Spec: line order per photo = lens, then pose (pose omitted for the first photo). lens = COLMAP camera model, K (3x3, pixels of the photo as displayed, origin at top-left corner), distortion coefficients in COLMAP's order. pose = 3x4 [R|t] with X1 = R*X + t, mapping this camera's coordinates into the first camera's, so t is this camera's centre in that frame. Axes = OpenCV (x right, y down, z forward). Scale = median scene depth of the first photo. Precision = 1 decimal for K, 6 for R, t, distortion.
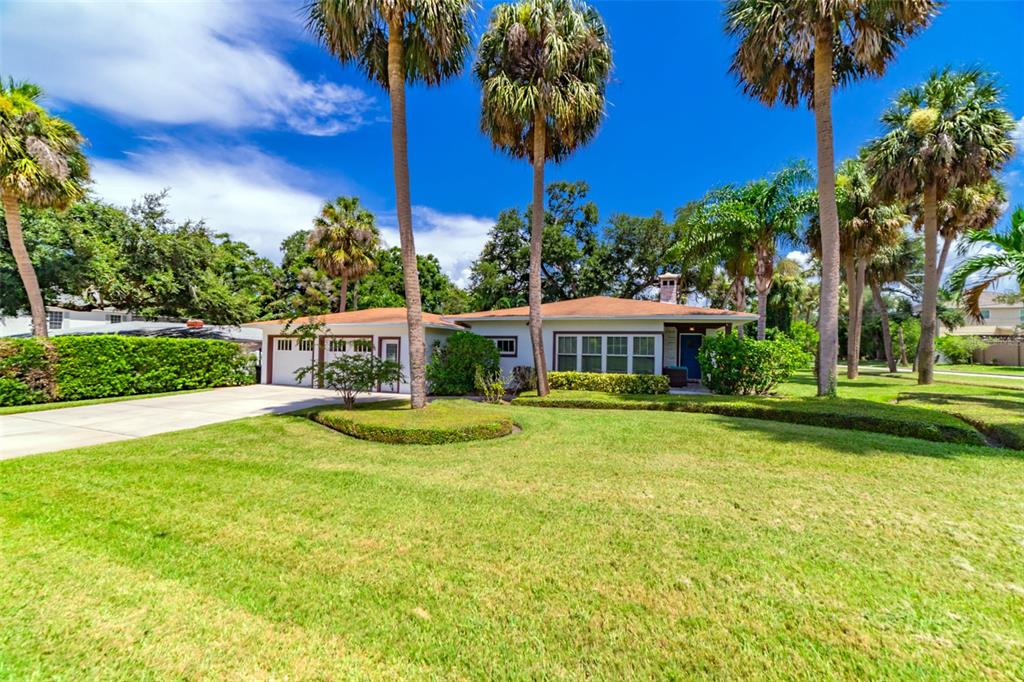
lens RADIAL K [[407.2, 0, 512.0], [0, 407.2, 341.0], [0, 0, 1]] dist [-0.000658, 0.000068]
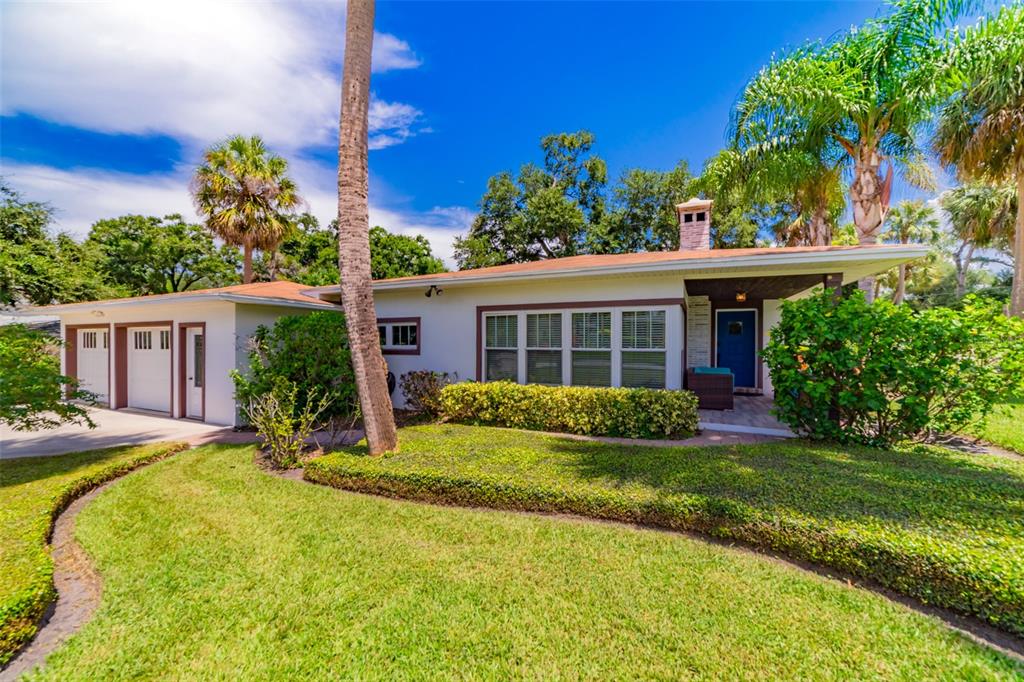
lens RADIAL K [[407.2, 0, 512.0], [0, 407.2, 341.0], [0, 0, 1]] dist [-0.000658, 0.000068]
pose [[0.997944, -0.015345, -0.062222, 0.174103], [0.016480, 0.999706, 0.017772, 0.012555], [0.061931, -0.018761, 0.997904, 0.444005]]
